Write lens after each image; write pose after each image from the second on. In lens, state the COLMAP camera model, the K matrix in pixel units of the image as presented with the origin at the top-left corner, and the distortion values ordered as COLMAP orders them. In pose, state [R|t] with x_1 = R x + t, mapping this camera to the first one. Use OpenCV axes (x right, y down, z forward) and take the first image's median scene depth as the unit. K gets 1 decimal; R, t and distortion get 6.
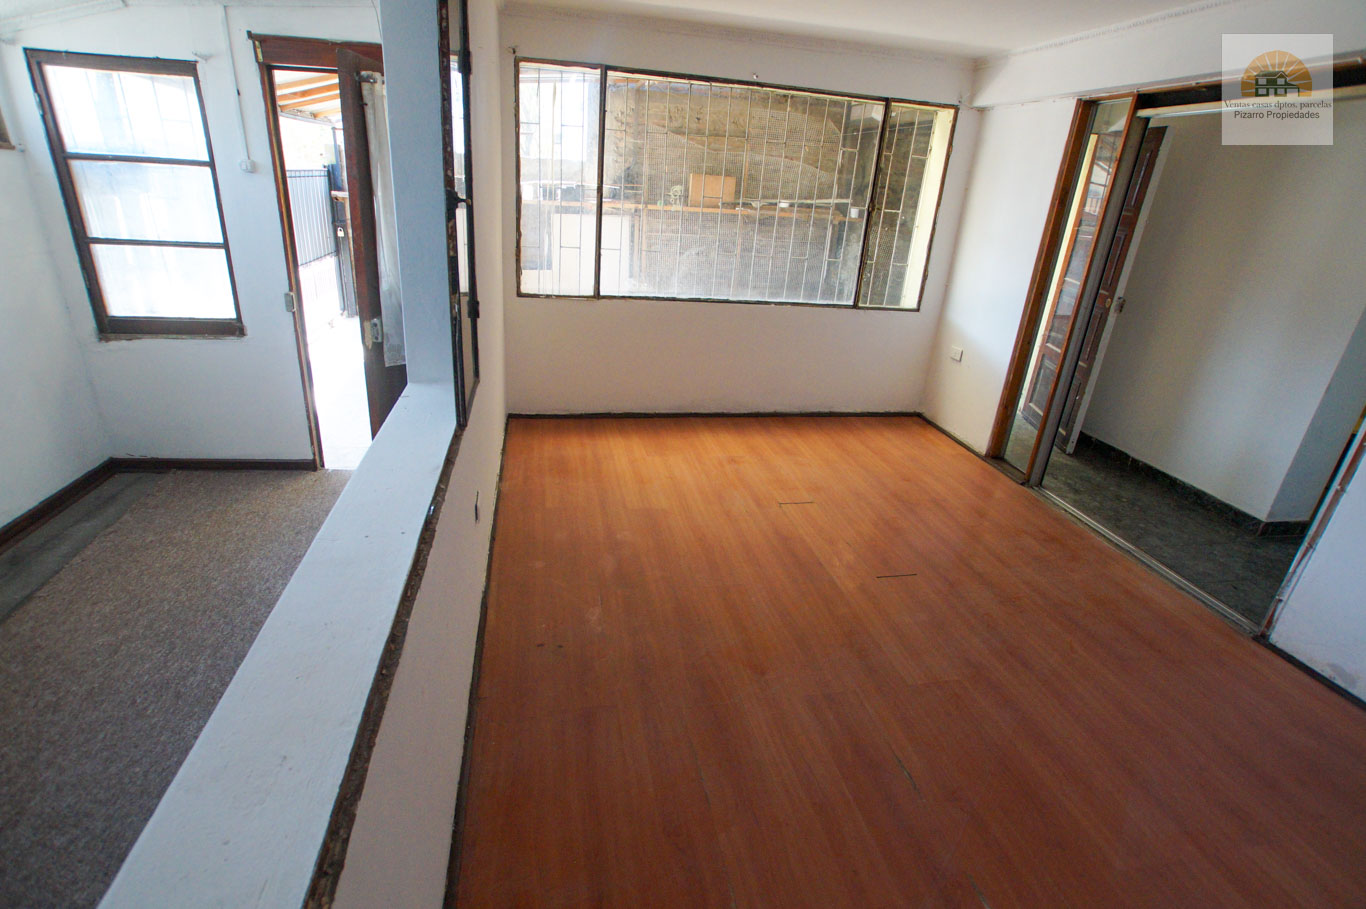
lens RADIAL K [[661.1, 0, 666.7], [0, 661.1, 450.0], [0, 0, 1]] dist [-0.069784, 0.033466]
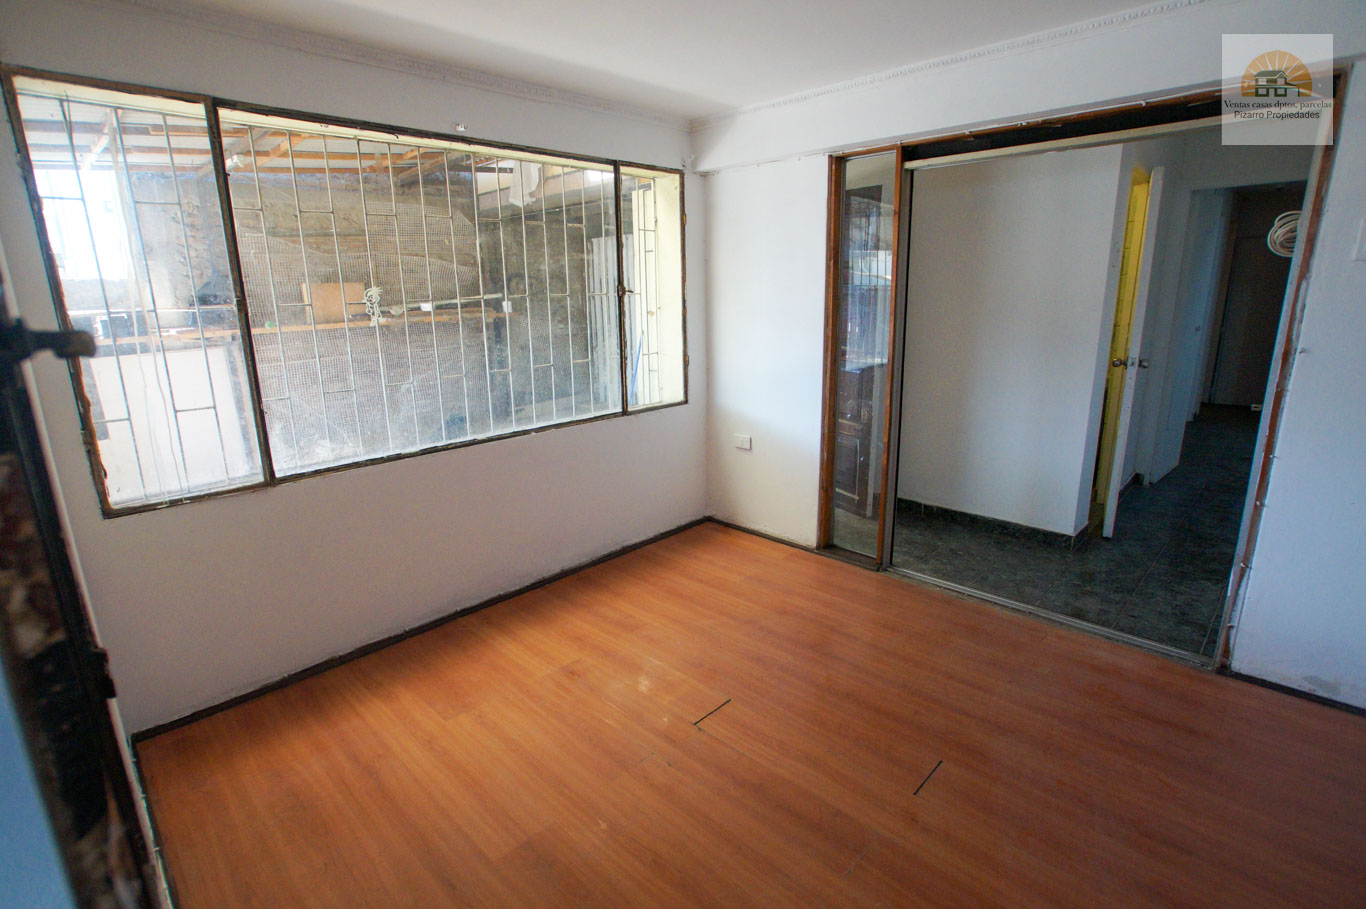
lens RADIAL K [[661.1, 0, 666.7], [0, 661.1, 450.0], [0, 0, 1]] dist [-0.069784, 0.033466]
pose [[0.817555, -0.215360, 0.534064, -0.127183], [0.286841, 0.956489, -0.053399, -0.137125], [-0.499326, 0.196848, 0.843756, 0.354262]]
